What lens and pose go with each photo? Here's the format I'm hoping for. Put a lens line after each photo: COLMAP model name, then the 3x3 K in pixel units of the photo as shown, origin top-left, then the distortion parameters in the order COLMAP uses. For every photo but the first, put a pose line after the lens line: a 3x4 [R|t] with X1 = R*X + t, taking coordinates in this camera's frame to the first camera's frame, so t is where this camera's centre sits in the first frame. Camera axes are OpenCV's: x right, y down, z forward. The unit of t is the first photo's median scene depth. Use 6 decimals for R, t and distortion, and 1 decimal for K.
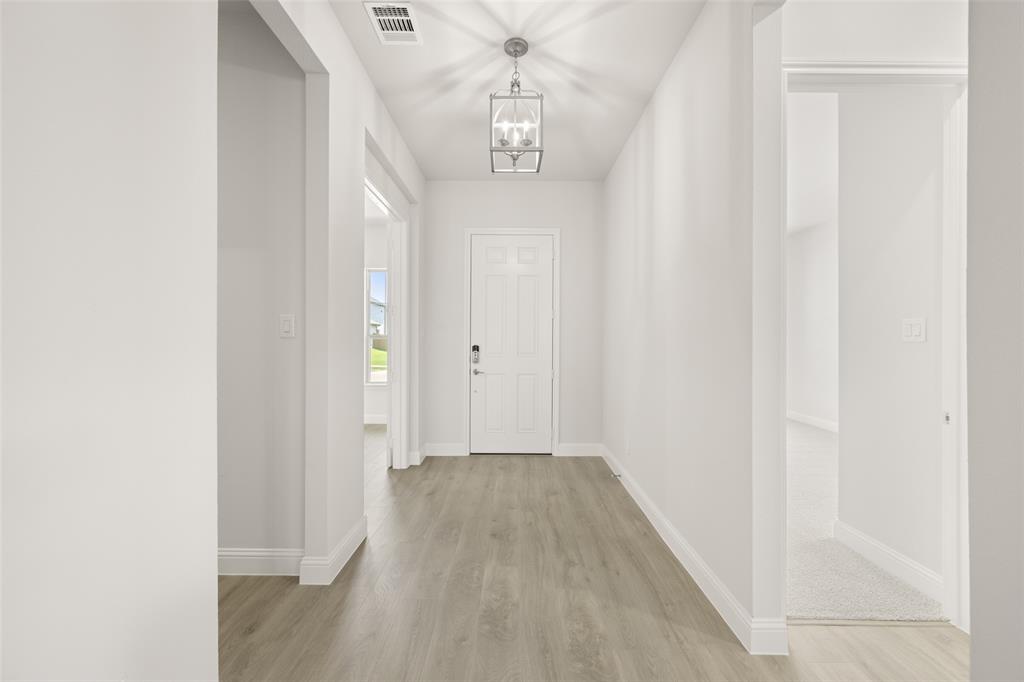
lens RADIAL K [[402.4, 0, 512.0], [0, 402.4, 341.0], [0, 0, 1]] dist [0.002358, 0.000478]
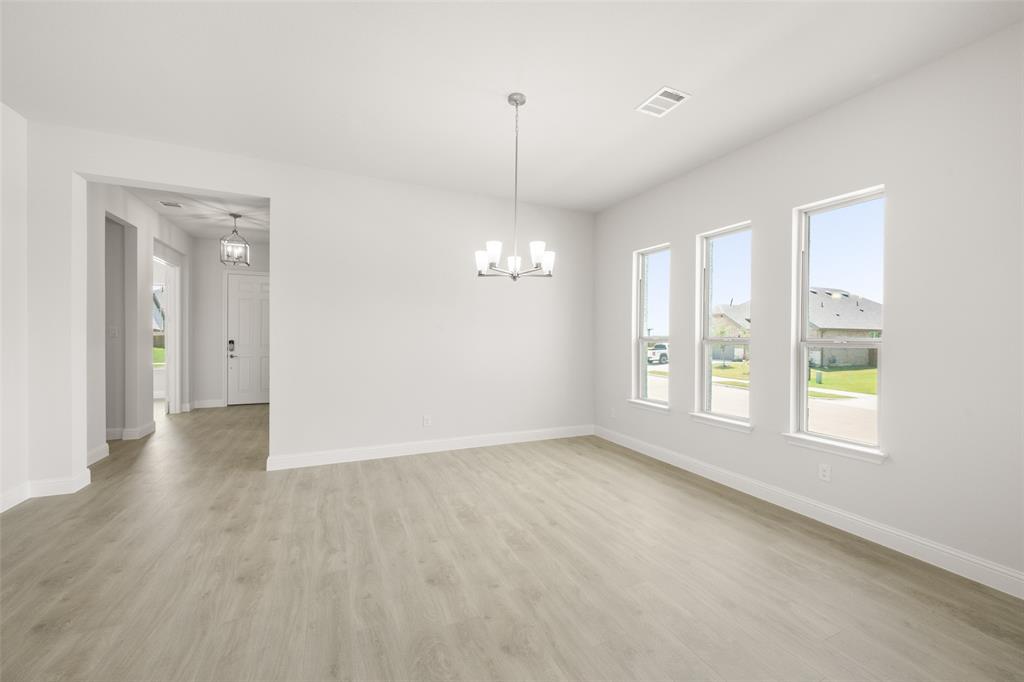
lens RADIAL K [[402.4, 0, 512.0], [0, 402.4, 341.0], [0, 0, 1]] dist [0.002358, 0.000478]
pose [[0.909118, -0.000851, 0.416539, 0.291773], [-0.003622, 0.999944, 0.009949, -0.008095], [-0.416524, -0.010554, 0.909064, -1.079271]]
